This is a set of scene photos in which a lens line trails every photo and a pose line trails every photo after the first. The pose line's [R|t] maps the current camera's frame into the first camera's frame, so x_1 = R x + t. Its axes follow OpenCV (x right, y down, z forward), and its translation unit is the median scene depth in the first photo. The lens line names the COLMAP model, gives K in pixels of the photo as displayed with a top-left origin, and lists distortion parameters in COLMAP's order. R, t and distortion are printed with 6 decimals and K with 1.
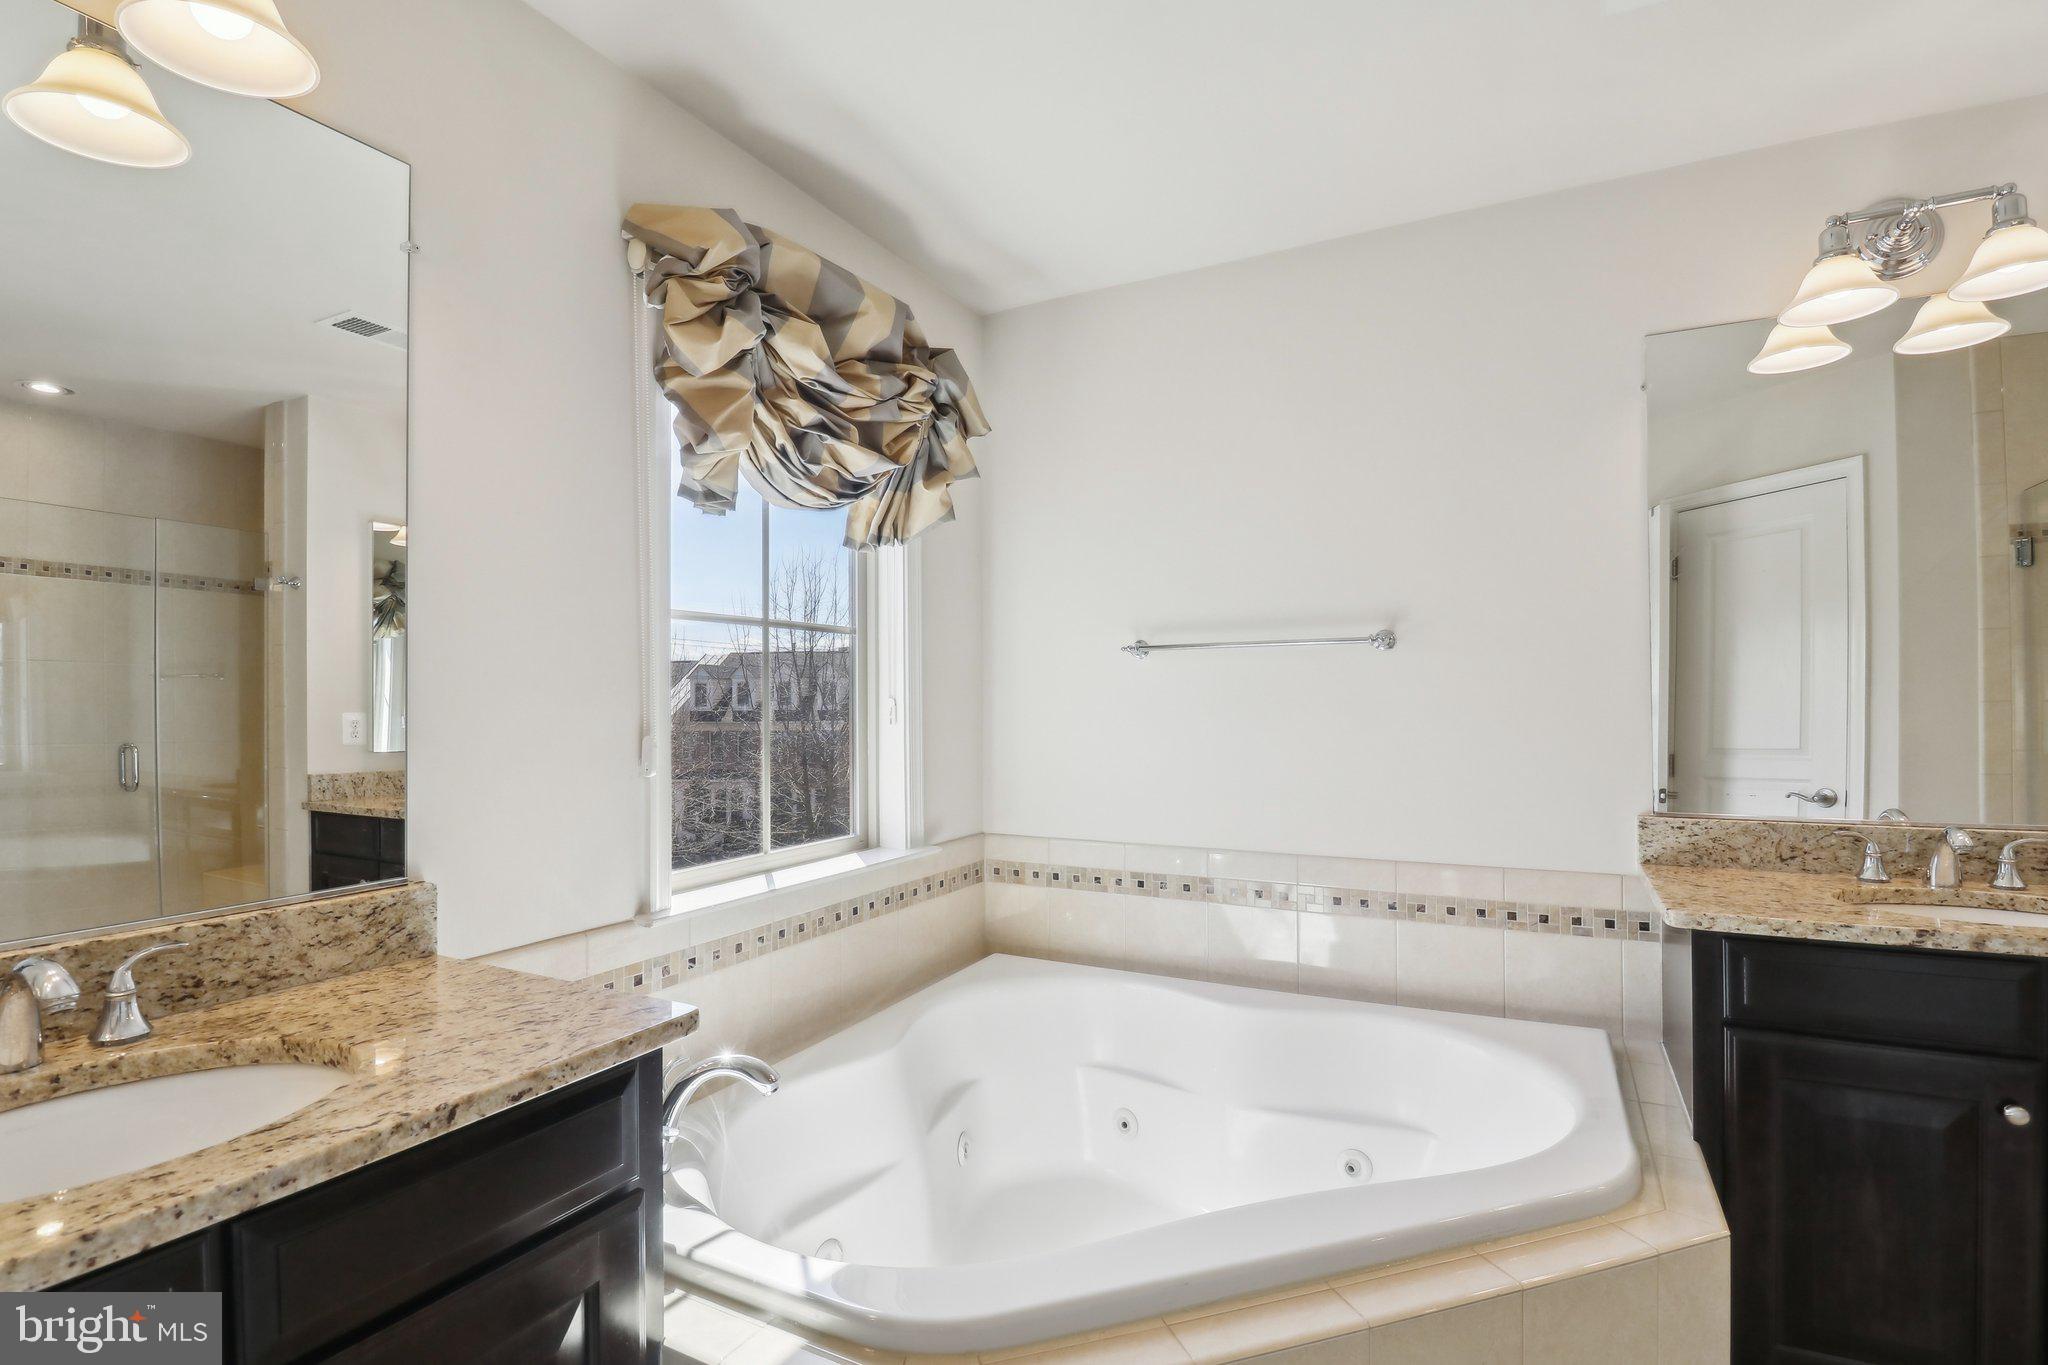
lens RADIAL K [[996.0, 0, 1021.3], [0, 996.0, 694.6], [0, 0, 1]] dist [0.003465, -0.013909]
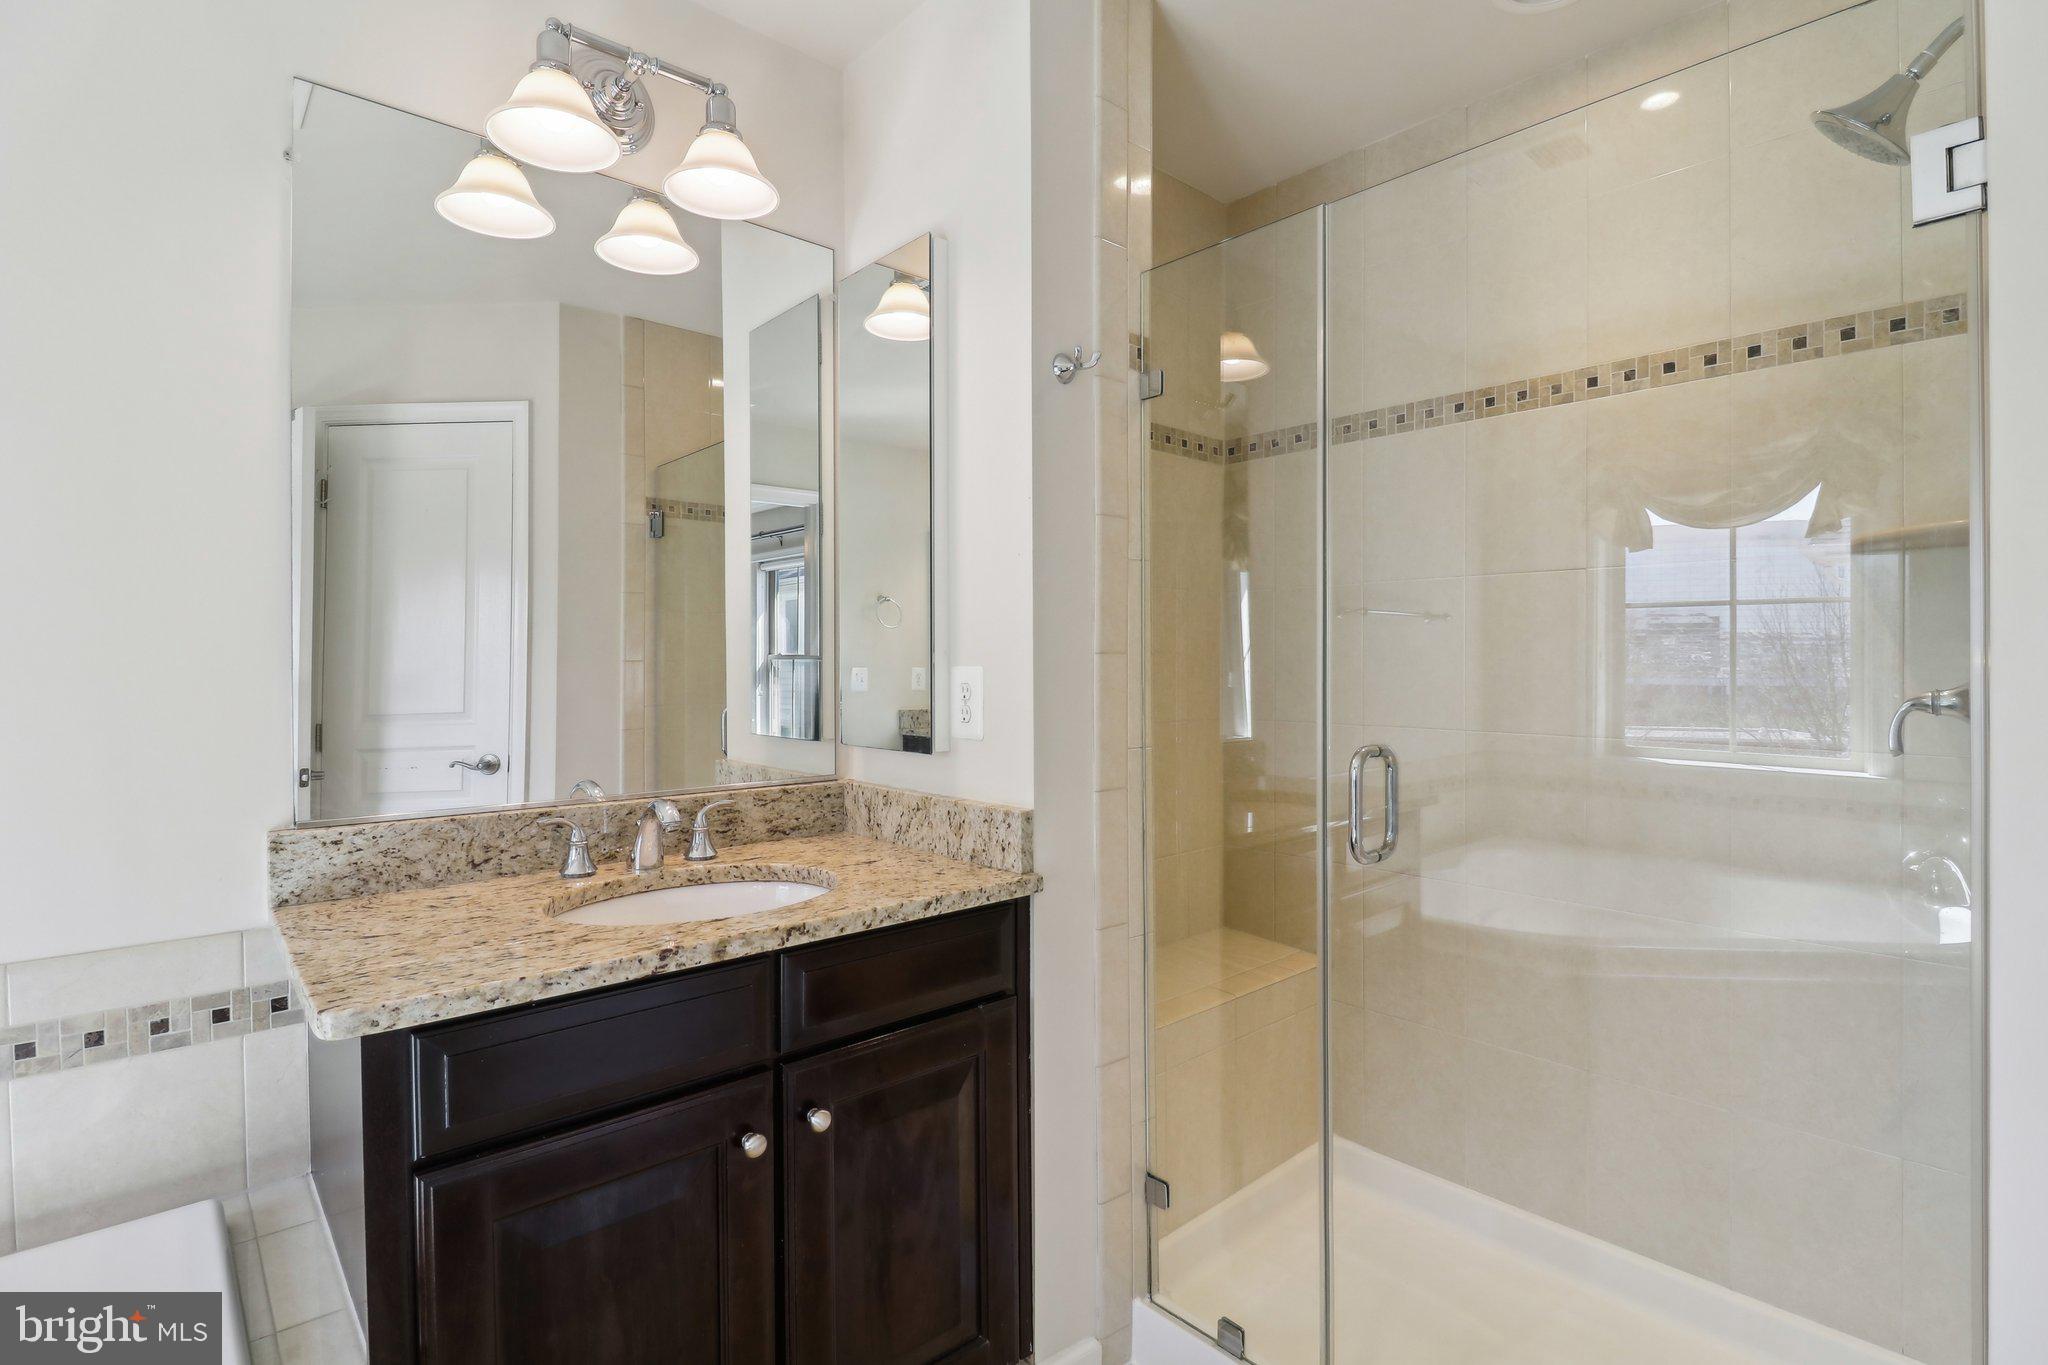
lens RADIAL K [[993.3, 0, 1015.8], [0, 993.3, 664.5], [0, 0, 1]] dist [0.013583, -0.021398]
pose [[0.366778, 0.003734, 0.930301, 0.216939], [-0.010345, 0.999946, 0.000065, 0.010640], [-0.930251, -0.009648, 0.366797, 0.344920]]
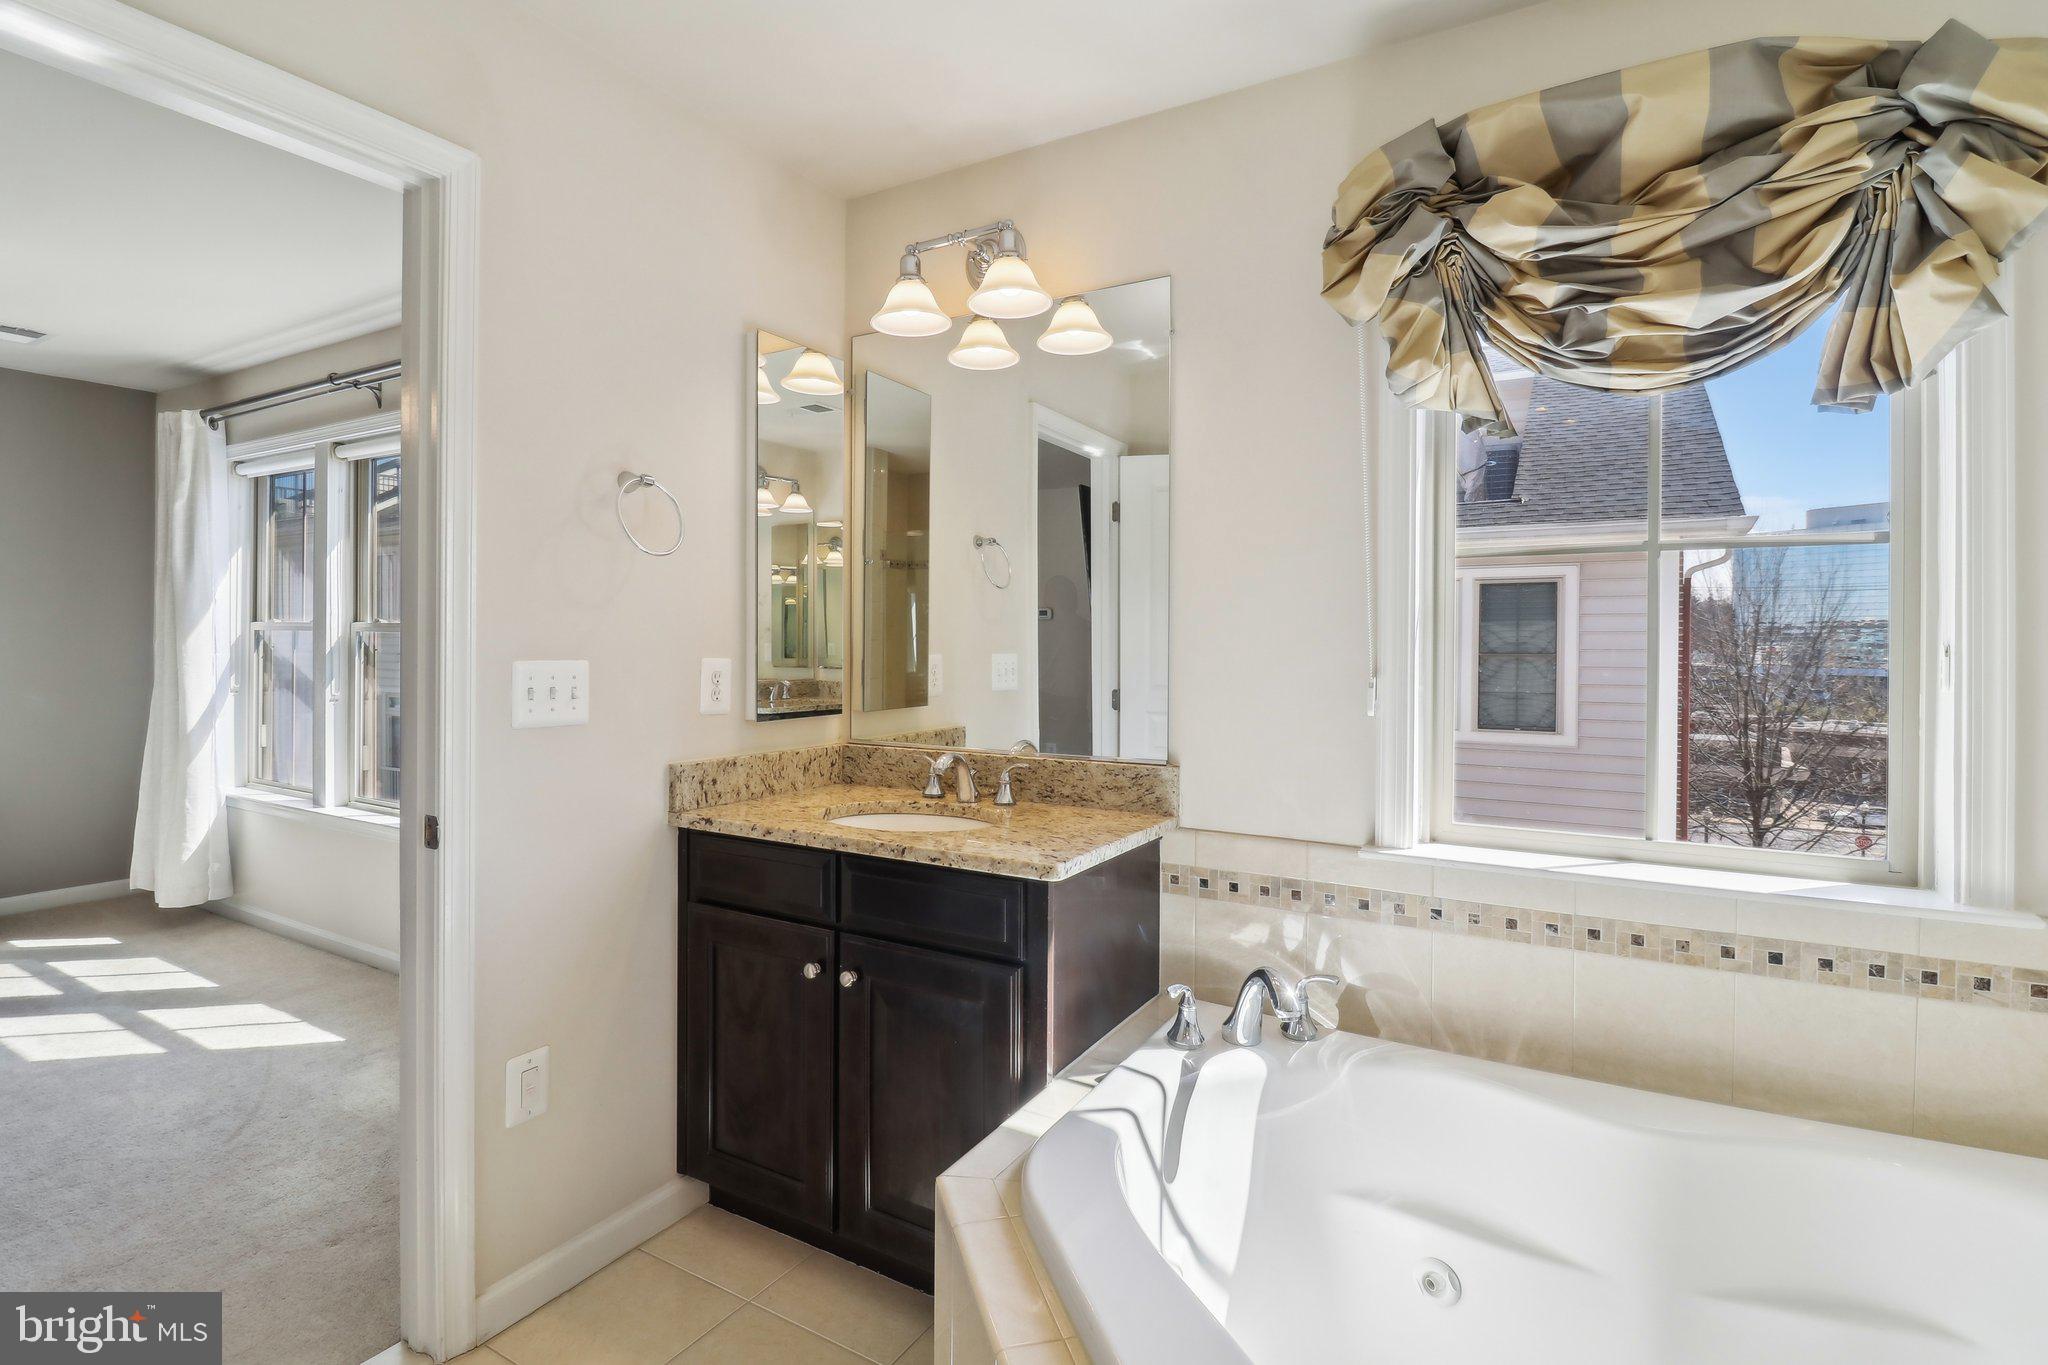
lens RADIAL K [[993.3, 0, 1015.8], [0, 993.3, 664.5], [0, 0, 1]] dist [0.013583, -0.021398]
pose [[-0.064558, 0.026610, -0.997559, 0.629264], [0.000427, 0.999645, 0.026638, -0.000453], [0.997914, 0.001293, -0.064546, 0.621930]]
